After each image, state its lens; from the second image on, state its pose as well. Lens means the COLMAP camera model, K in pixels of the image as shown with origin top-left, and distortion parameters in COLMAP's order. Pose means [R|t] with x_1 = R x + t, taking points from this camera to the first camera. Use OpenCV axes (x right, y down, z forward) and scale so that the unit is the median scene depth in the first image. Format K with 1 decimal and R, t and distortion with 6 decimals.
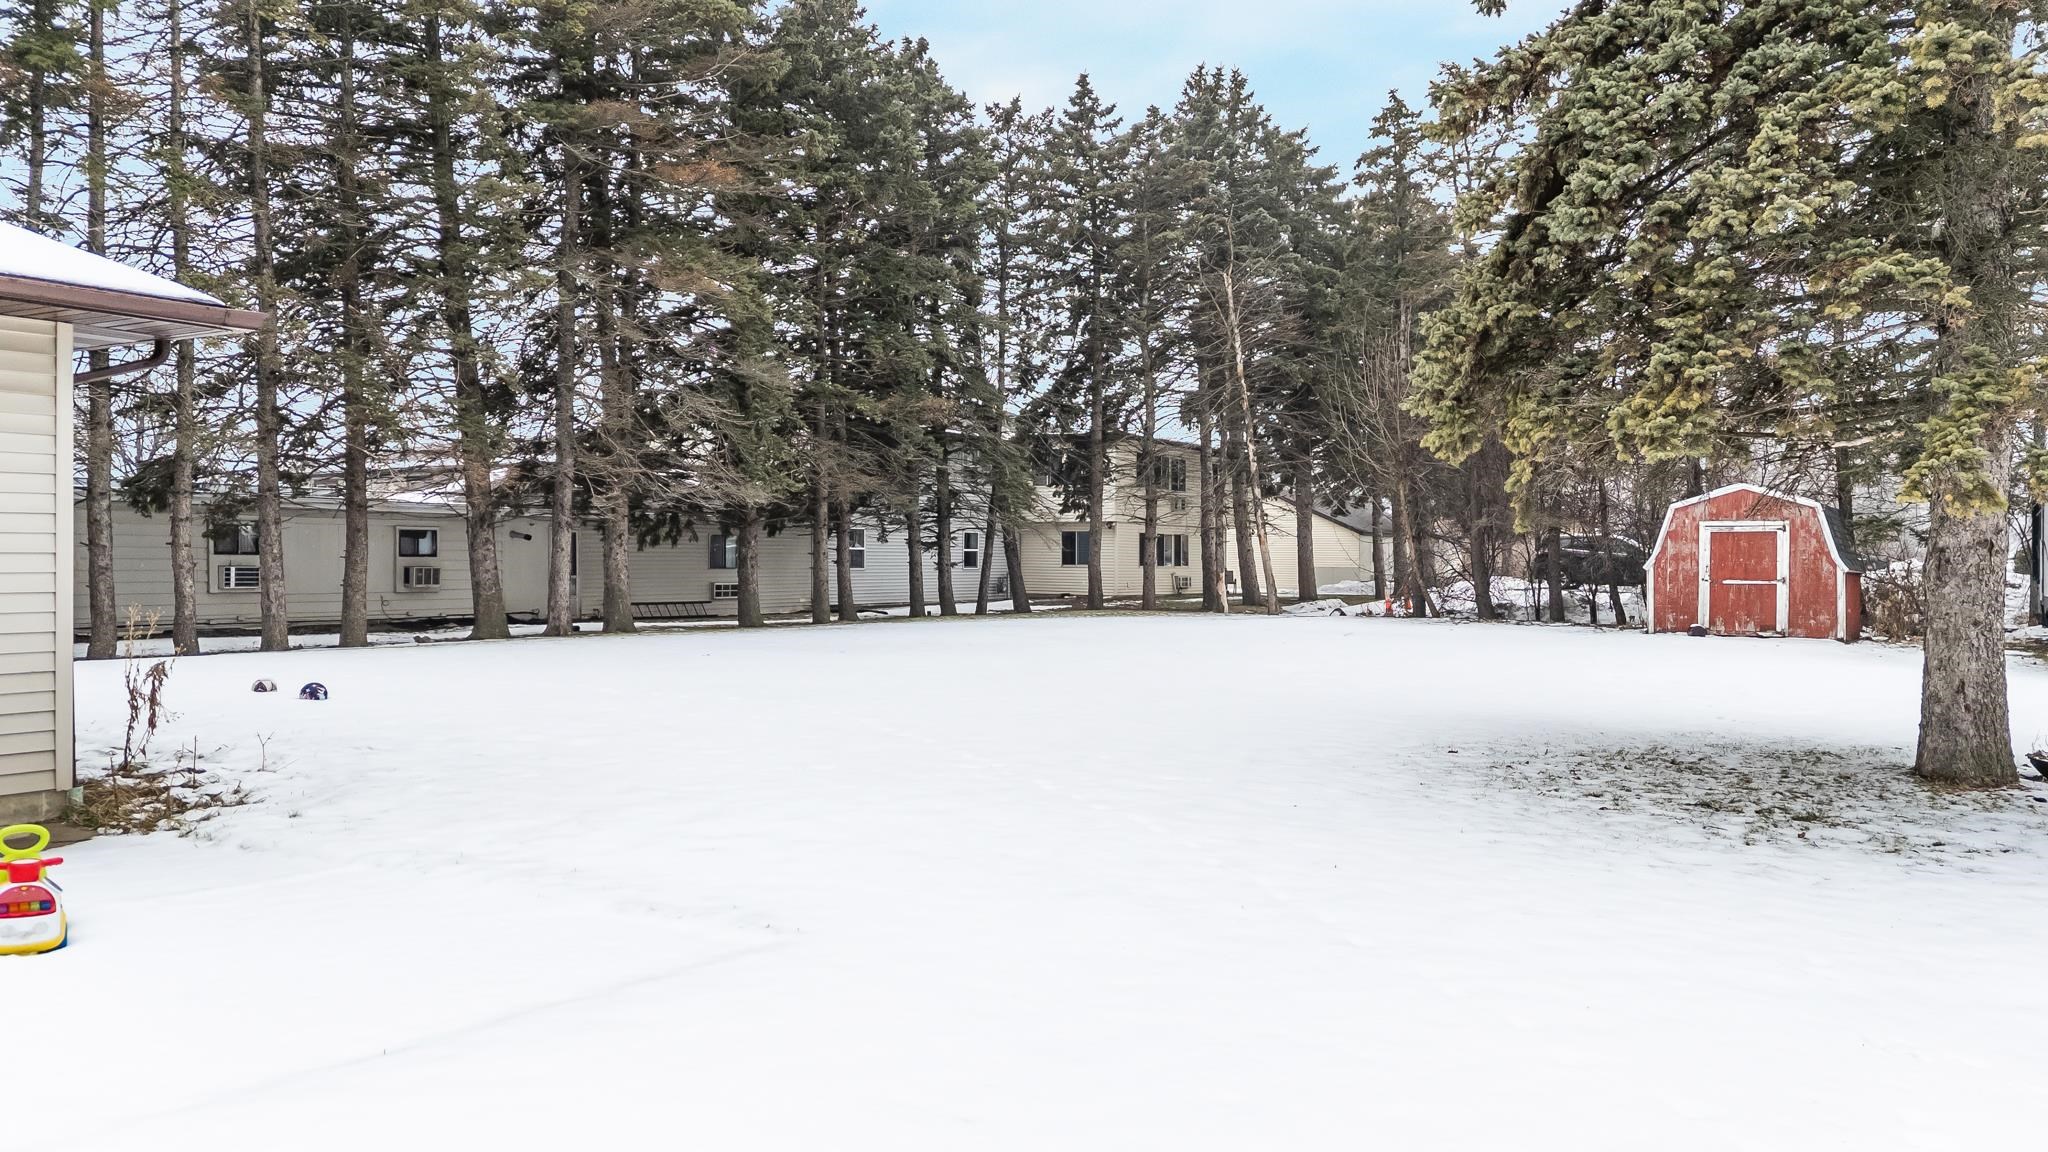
lens RADIAL K [[1558.6, 0, 1022.1], [0, 1558.6, 574.3], [0, 0, 1]] dist [0.064160, -0.048918]
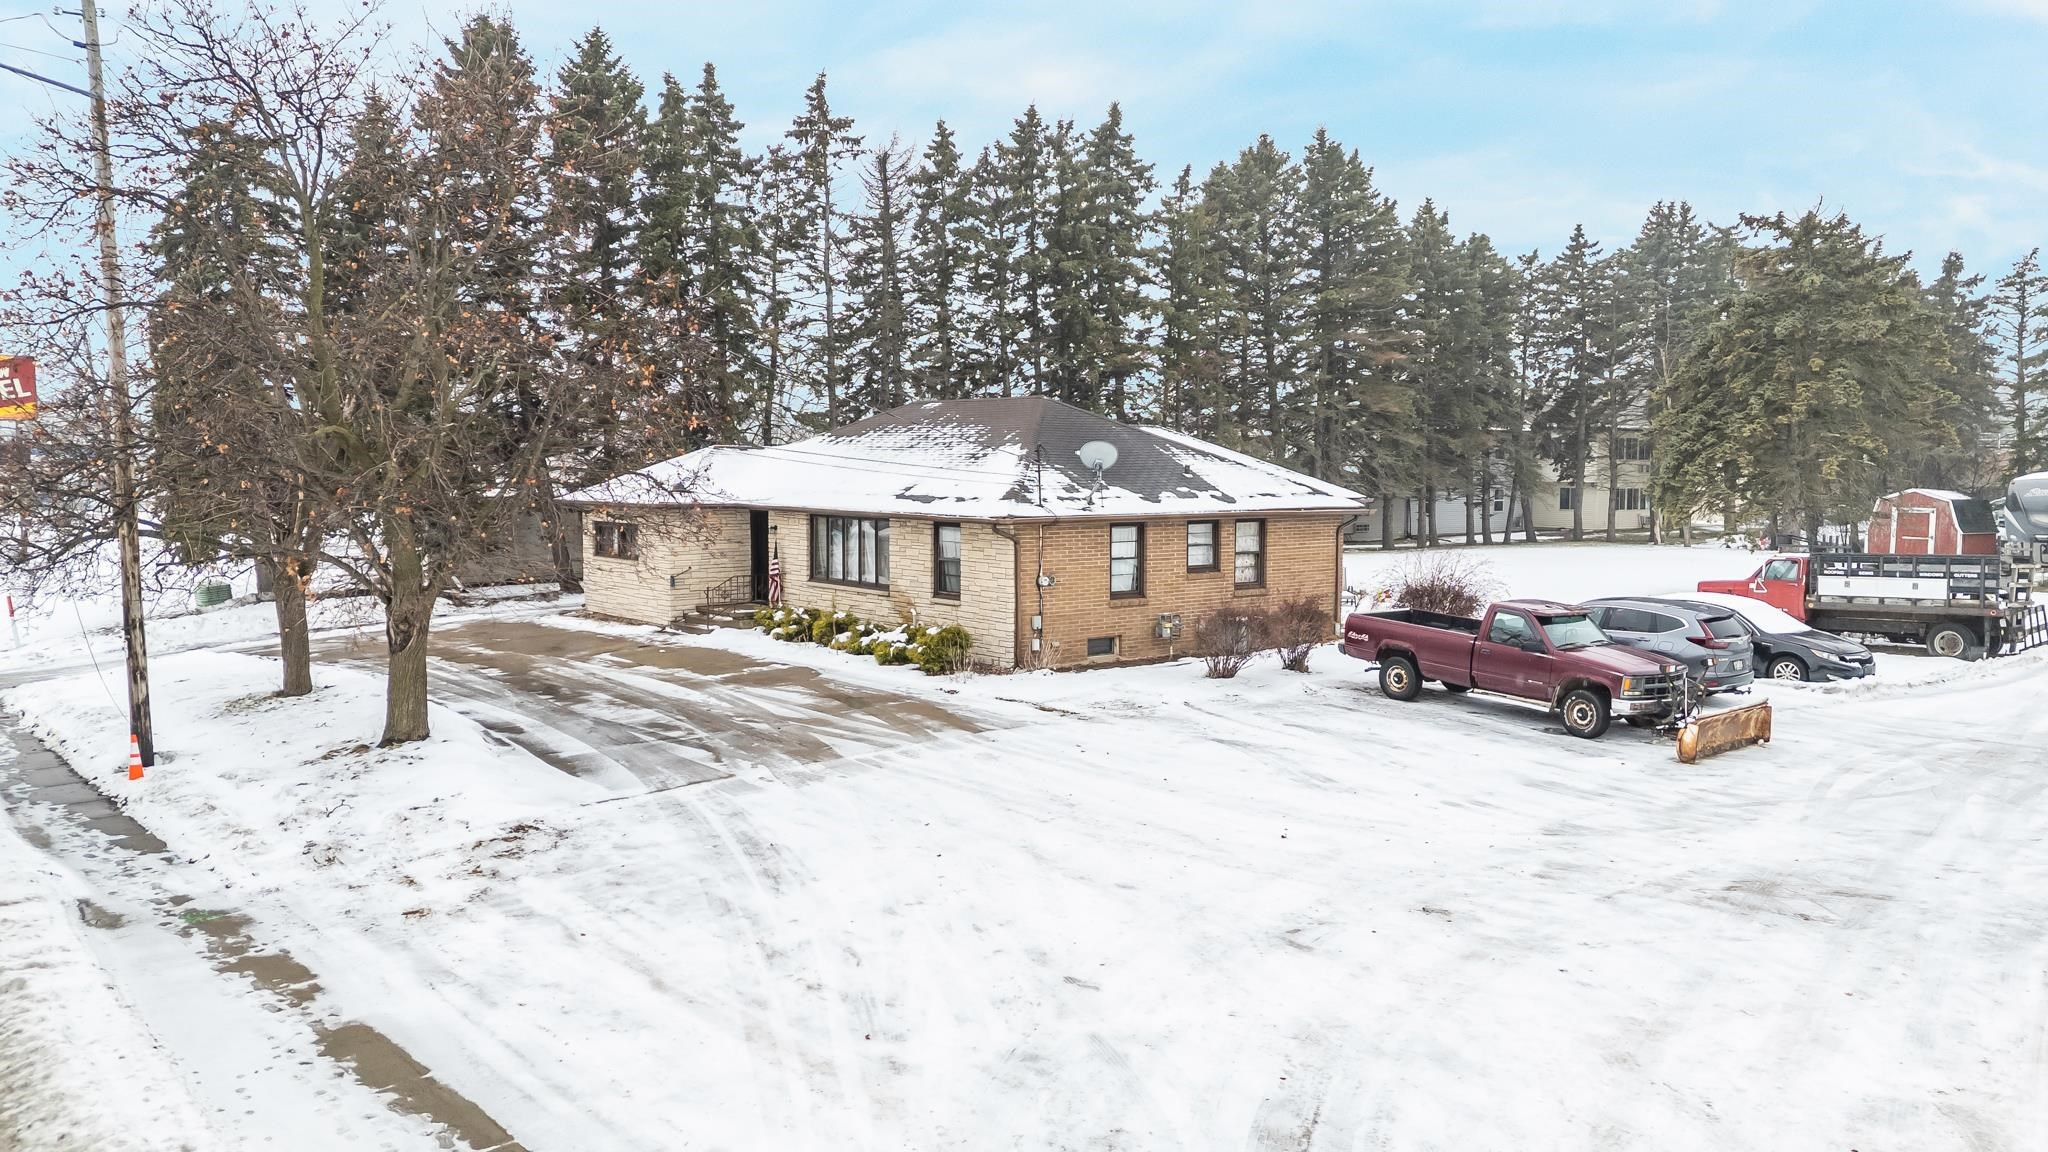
lens RADIAL K [[1558.6, 0, 1026.8], [0, 1558.6, 571.4], [0, 0, 1]] dist [0.064160, -0.048918]
pose [[0.948643, 0.024392, -0.315407, 0.018380], [-0.003894, 0.997848, 0.065455, -0.051890], [0.316324, -0.060865, 0.946697, -0.816184]]
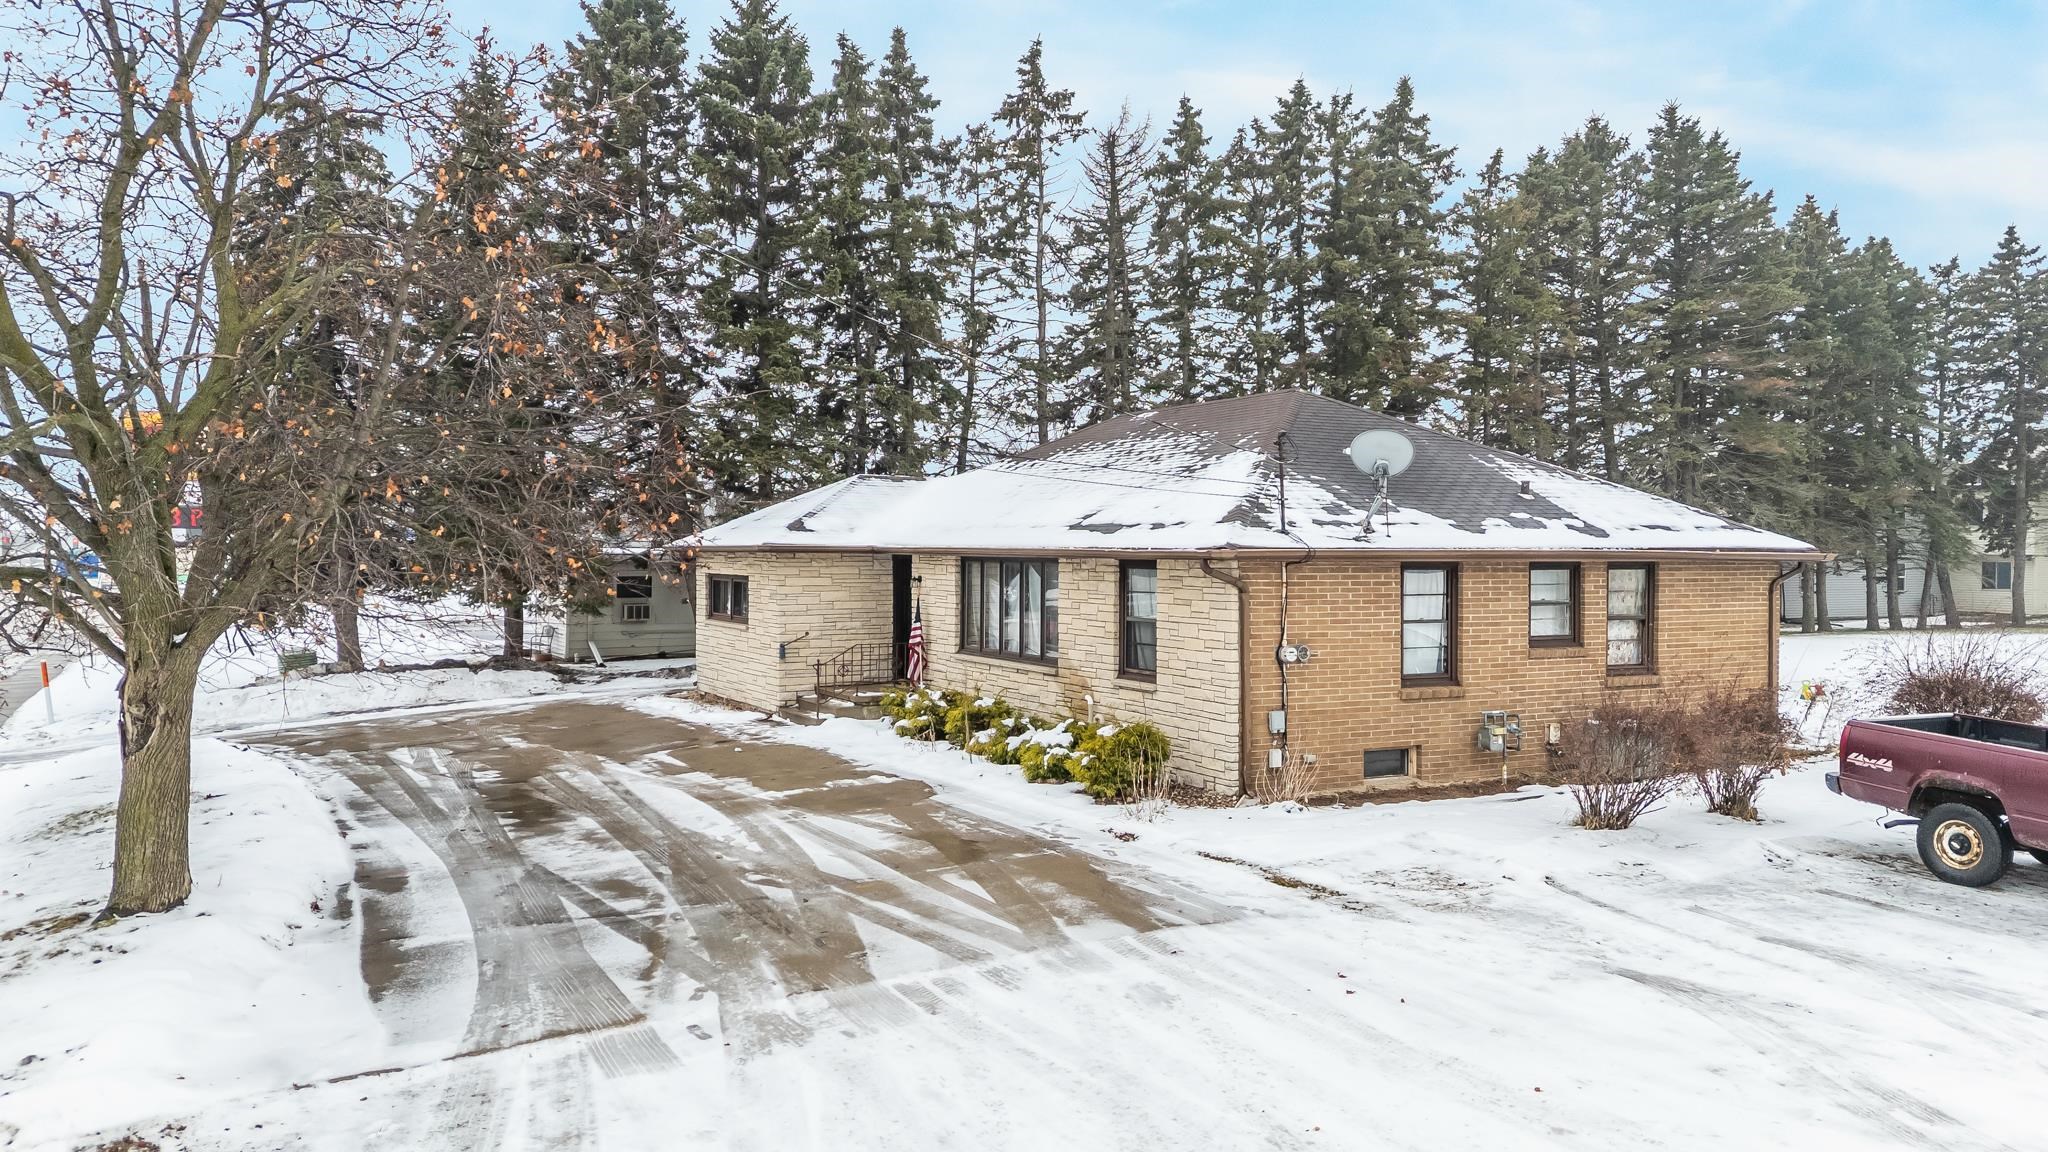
lens RADIAL K [[1558.6, 0, 1010.5], [0, 1558.6, 564.5], [0, 0, 1]] dist [0.064160, -0.048918]
pose [[0.873061, 0.008412, -0.487538, -0.043178], [-0.006271, 0.999962, 0.006024, -0.031620], [0.487570, -0.002202, 0.873081, -0.597857]]
